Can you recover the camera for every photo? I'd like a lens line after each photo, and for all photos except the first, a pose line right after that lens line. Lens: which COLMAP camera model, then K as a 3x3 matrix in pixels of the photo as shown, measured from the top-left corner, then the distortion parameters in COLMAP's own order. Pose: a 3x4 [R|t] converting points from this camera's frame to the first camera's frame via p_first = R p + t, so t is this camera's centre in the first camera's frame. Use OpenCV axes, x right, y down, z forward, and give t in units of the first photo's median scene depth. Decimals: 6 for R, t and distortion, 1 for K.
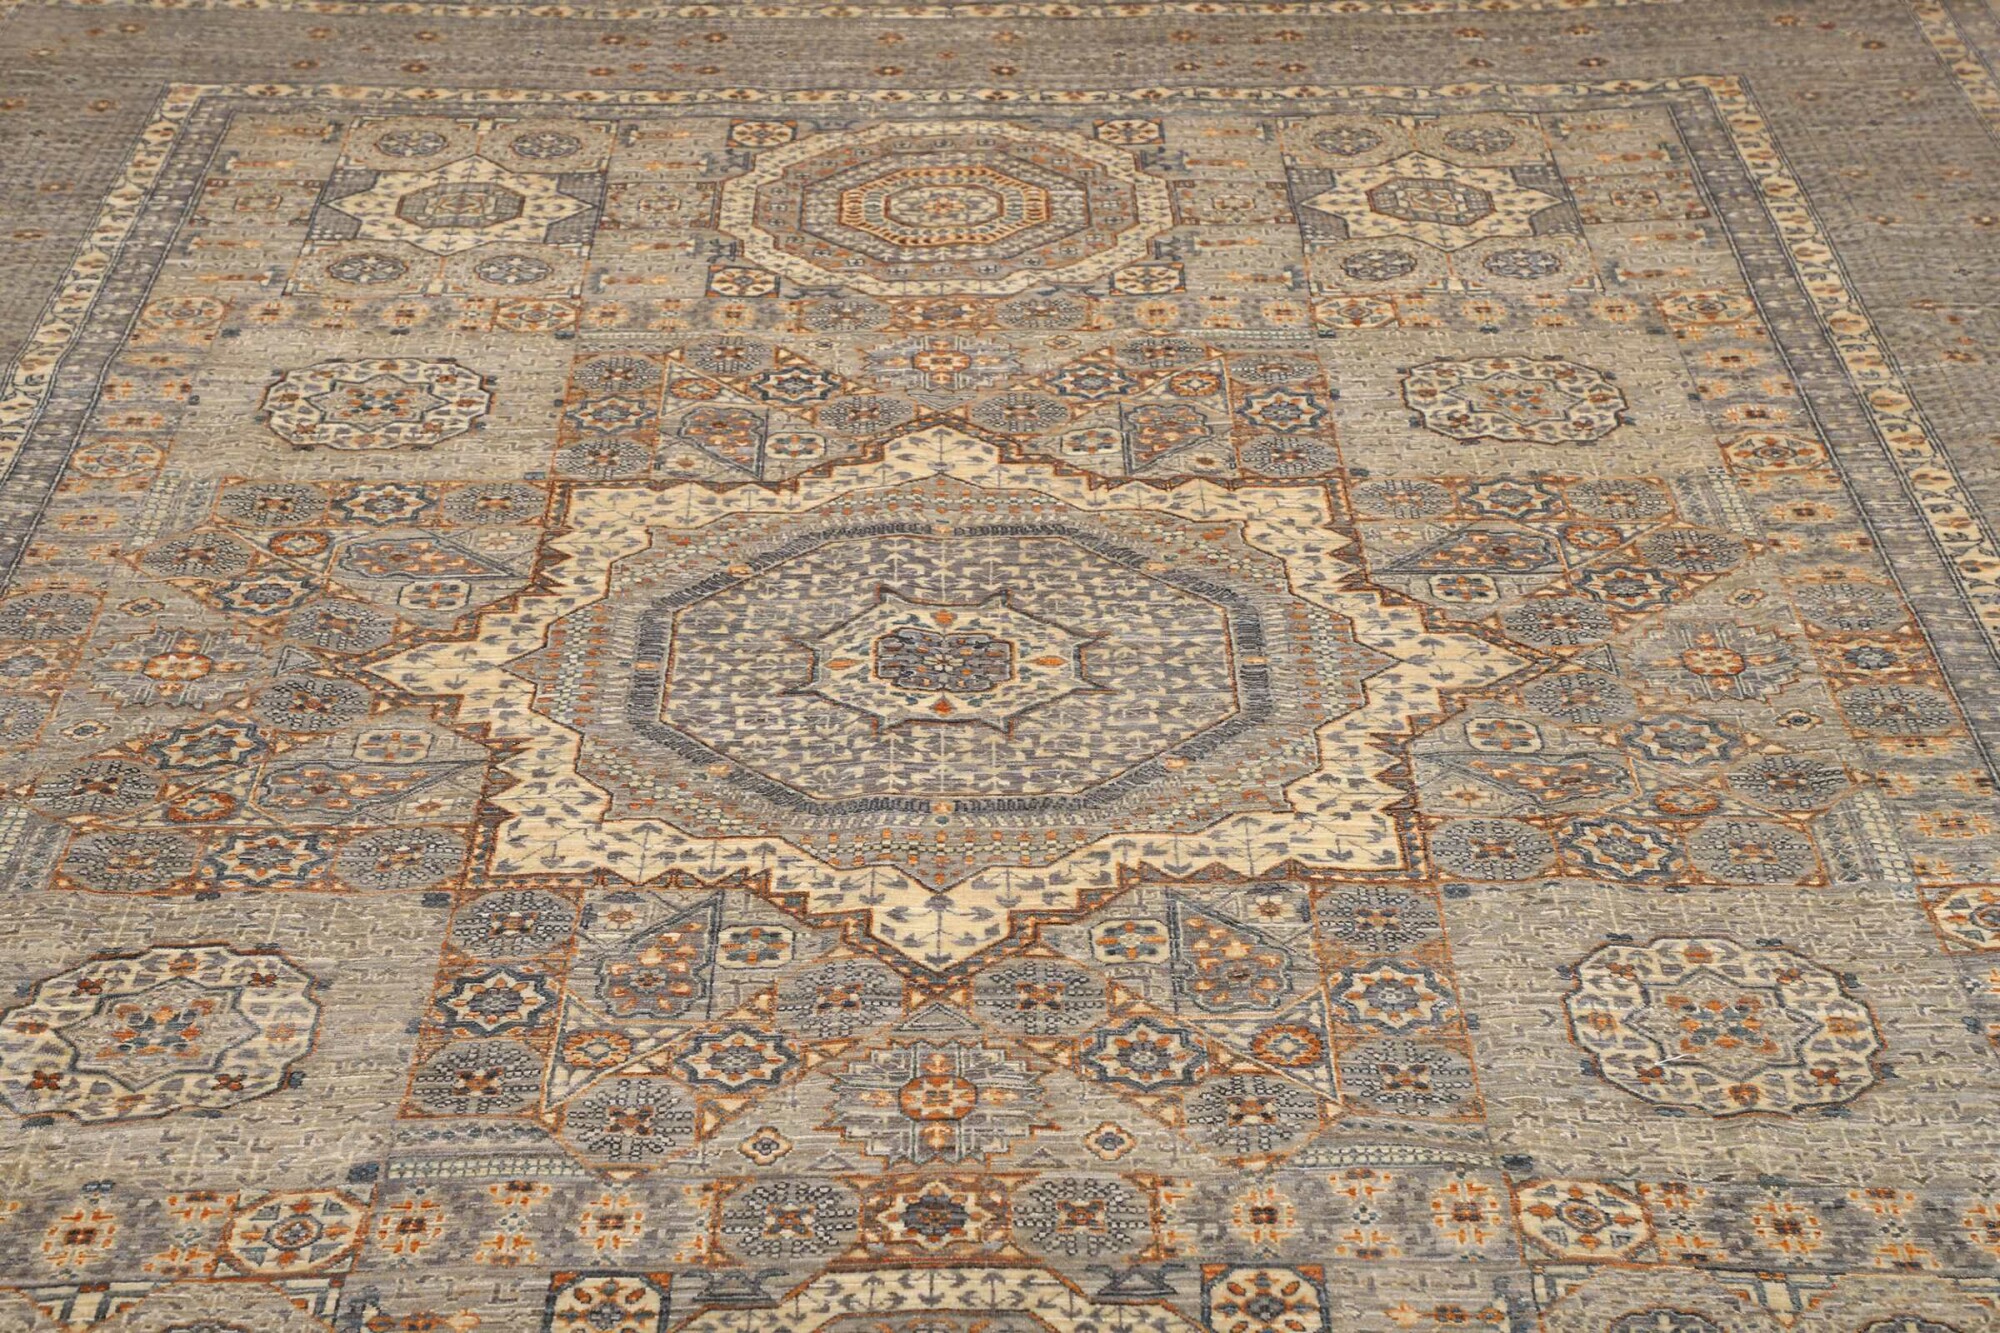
lens RADIAL K [[3601.2, 0, 996.7], [0, 3601.2, 673.1], [0, 0, 1]] dist [0.315107, 0.000000]
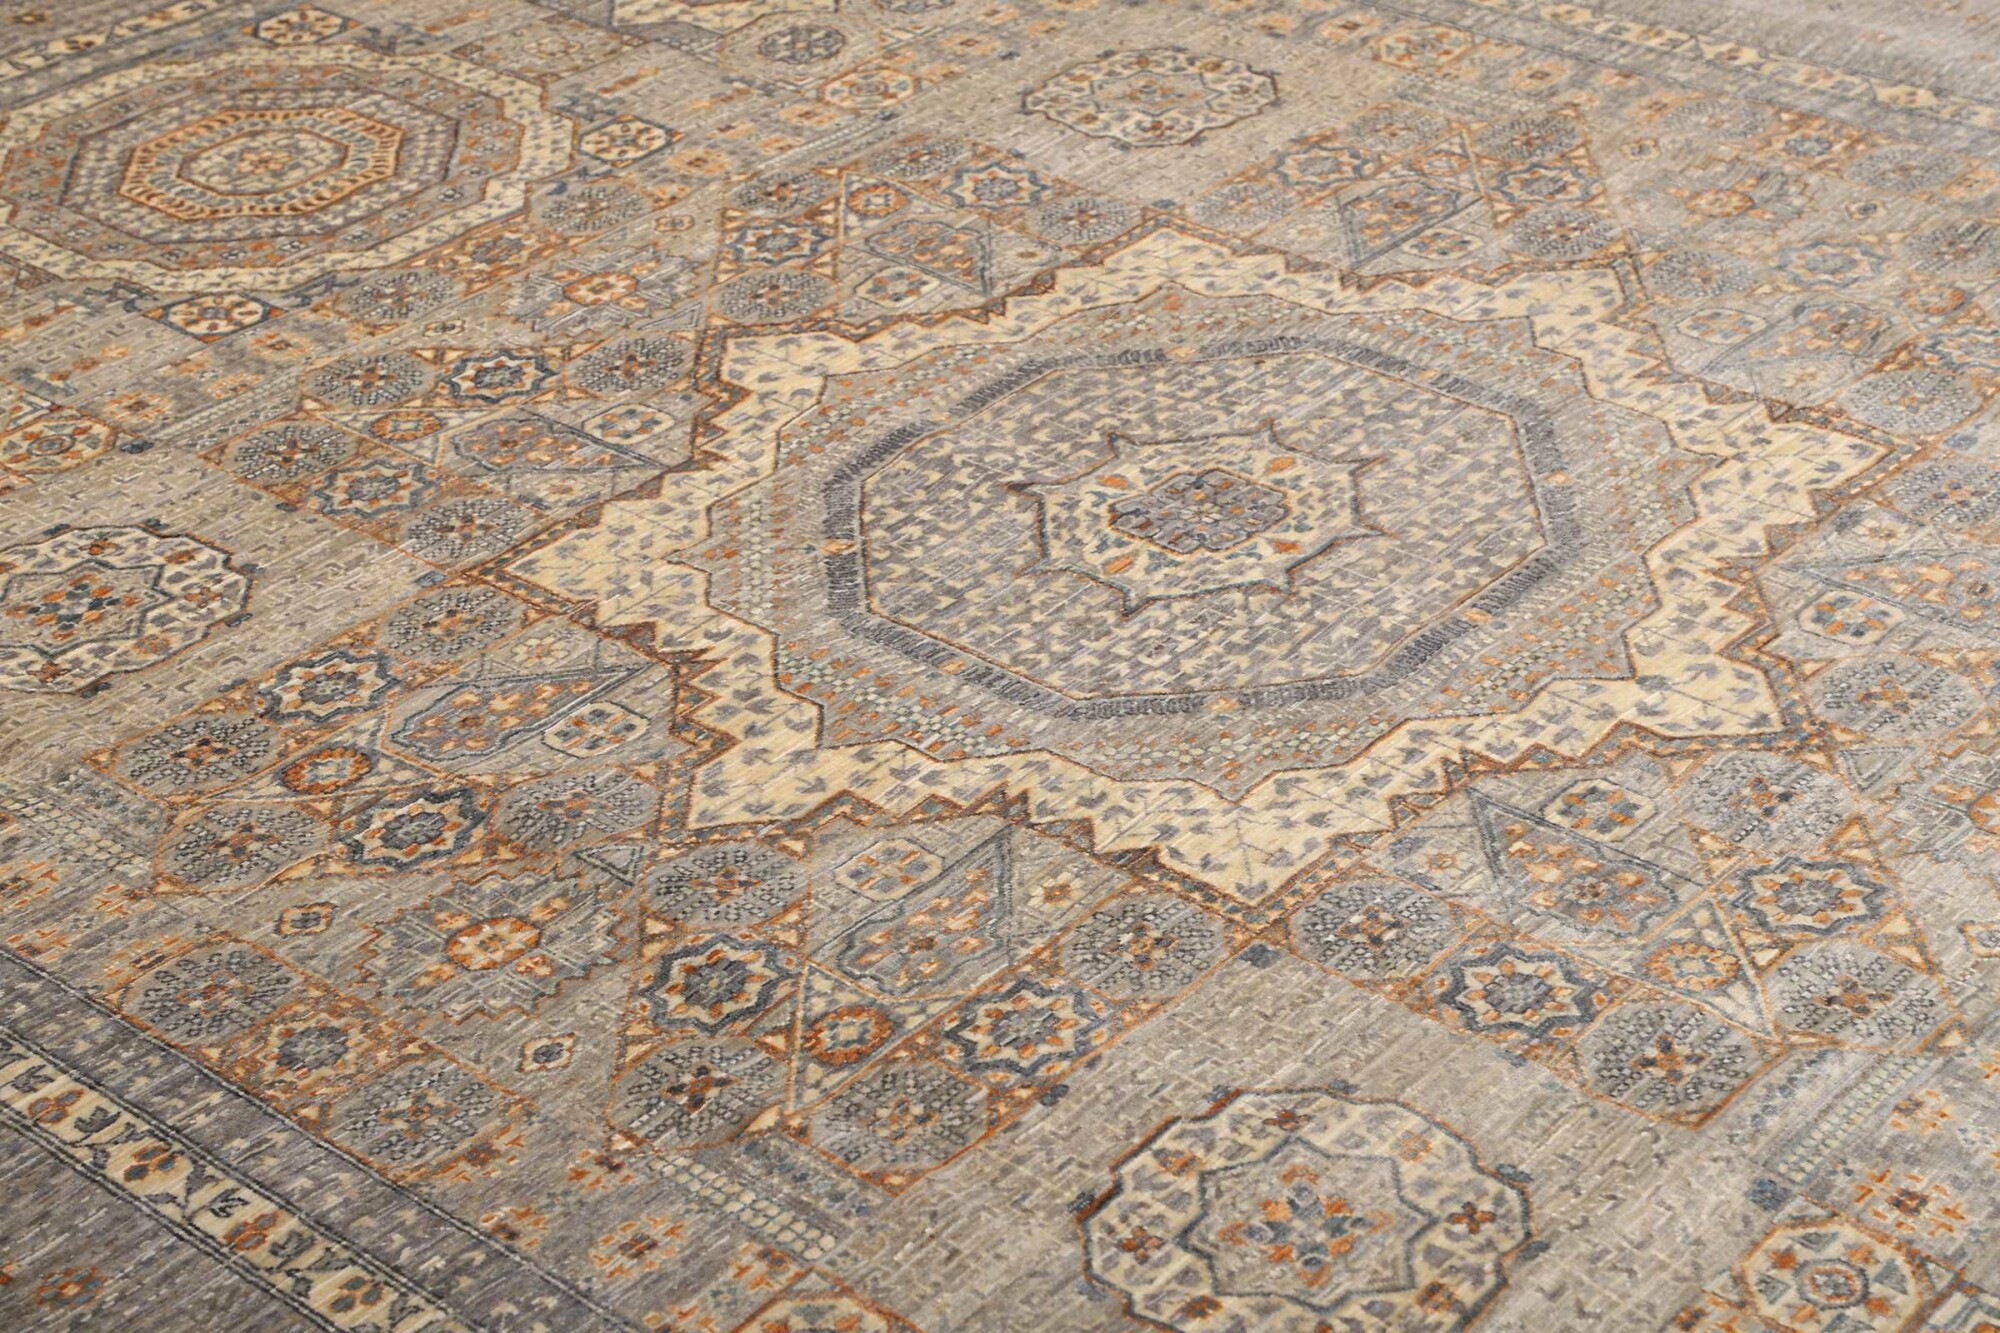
lens RADIAL K [[3879.2, 0, 999.7], [0, 3879.2, 657.4], [0, 0, 1]] dist [0.350619, 0.000000]
pose [[0.628615, -0.387907, 0.674071, -0.673363], [0.403112, 0.903728, 0.144140, -0.123262], [-0.665090, 0.181118, 0.724467, 0.436188]]
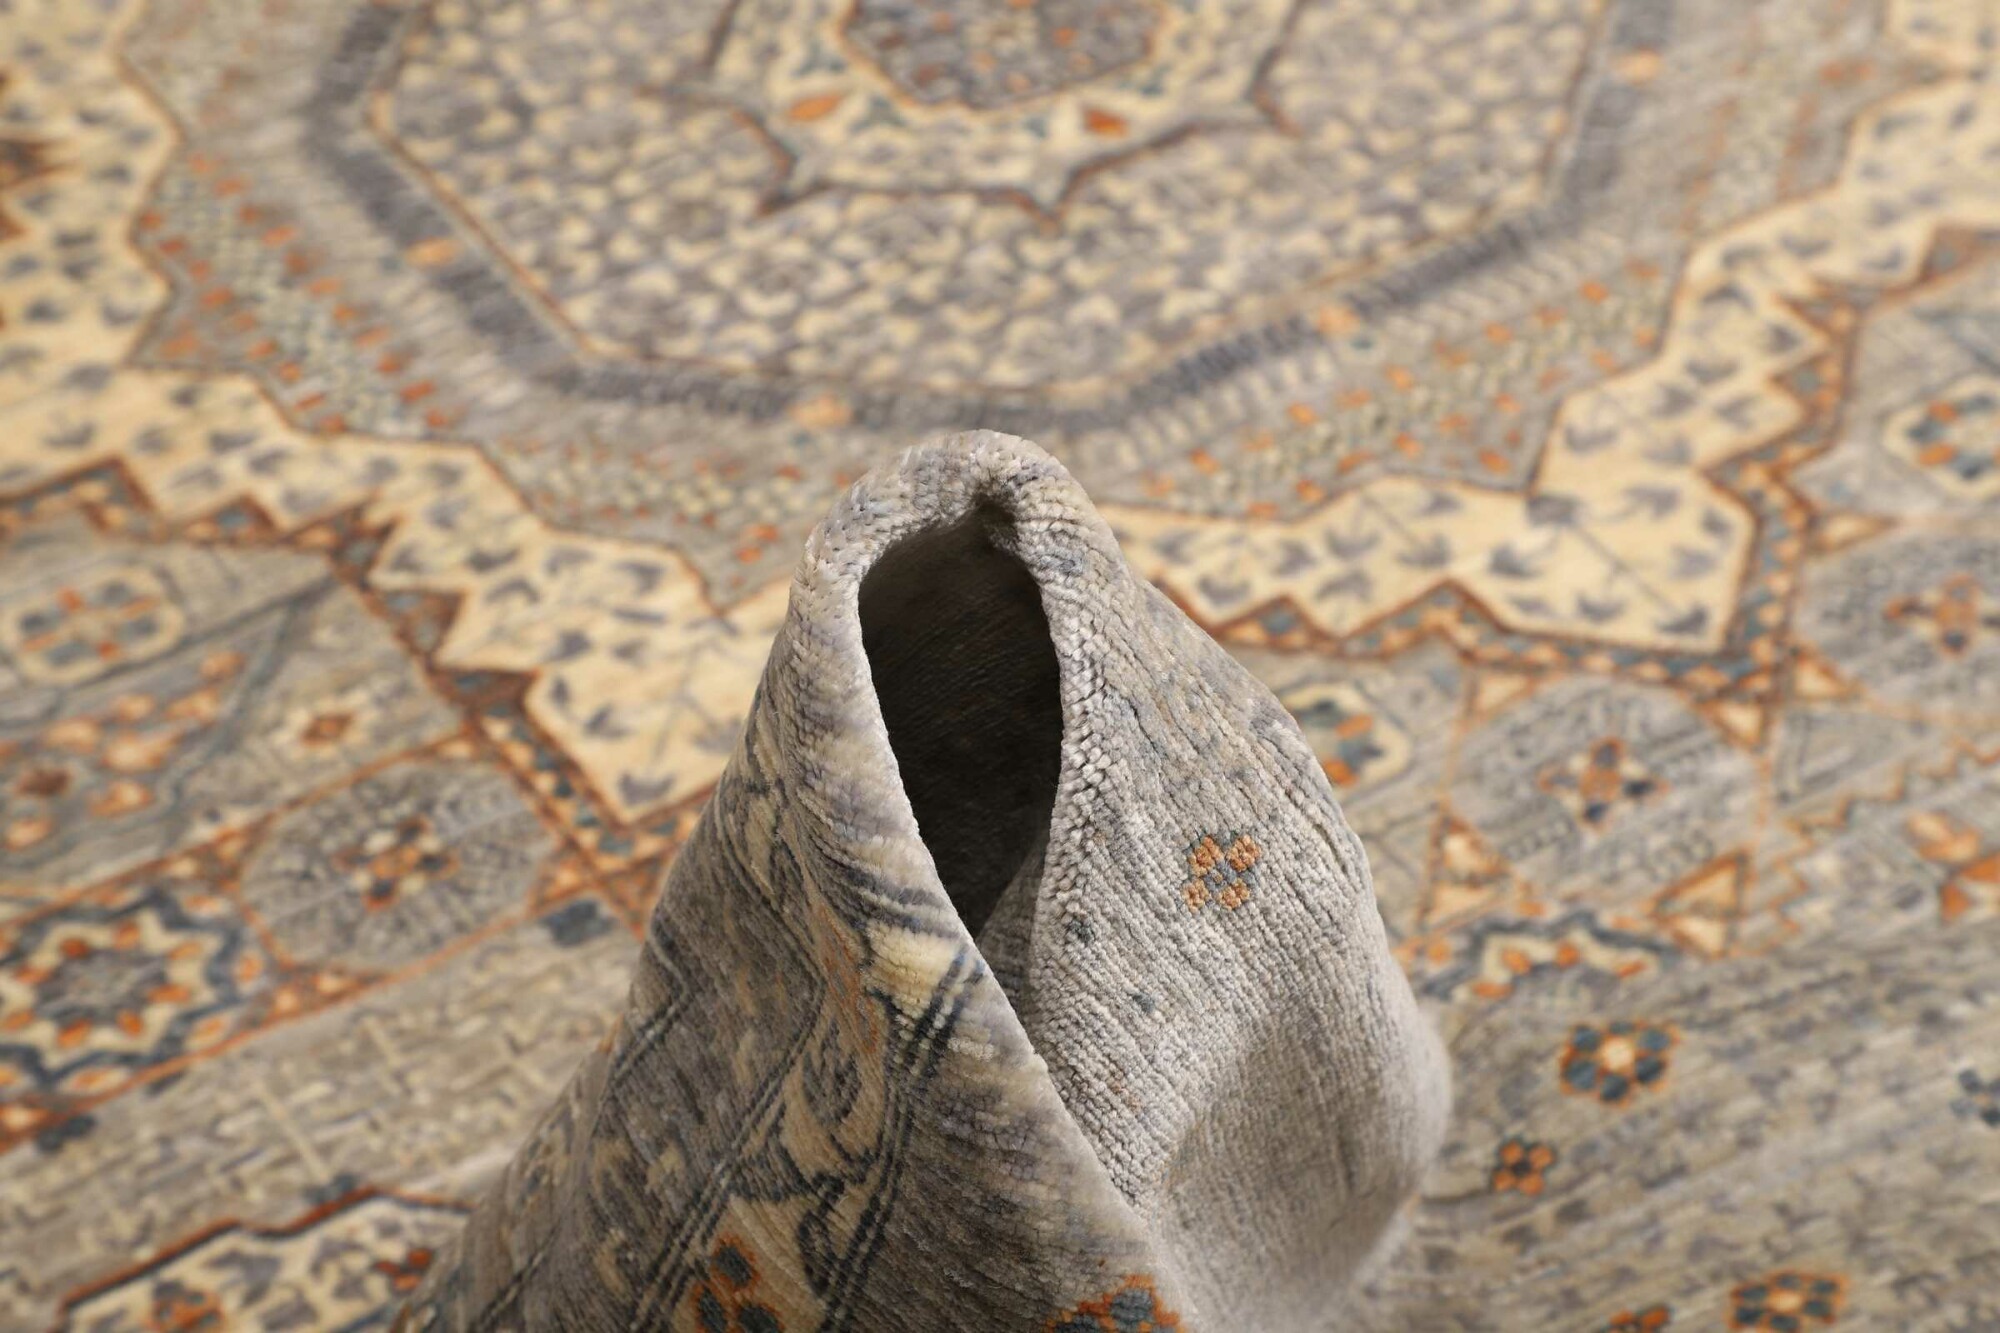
lens RADIAL K [[4828.5, 0, 1000.7], [0, 4828.5, 671.0], [0, 0, 1]] dist [0.451851, 0.000000]
pose [[0.831753, -0.371606, 0.412427, -0.325169], [0.288934, 0.924139, 0.249970, -0.089605], [-0.474030, -0.088749, 0.876025, 0.464563]]
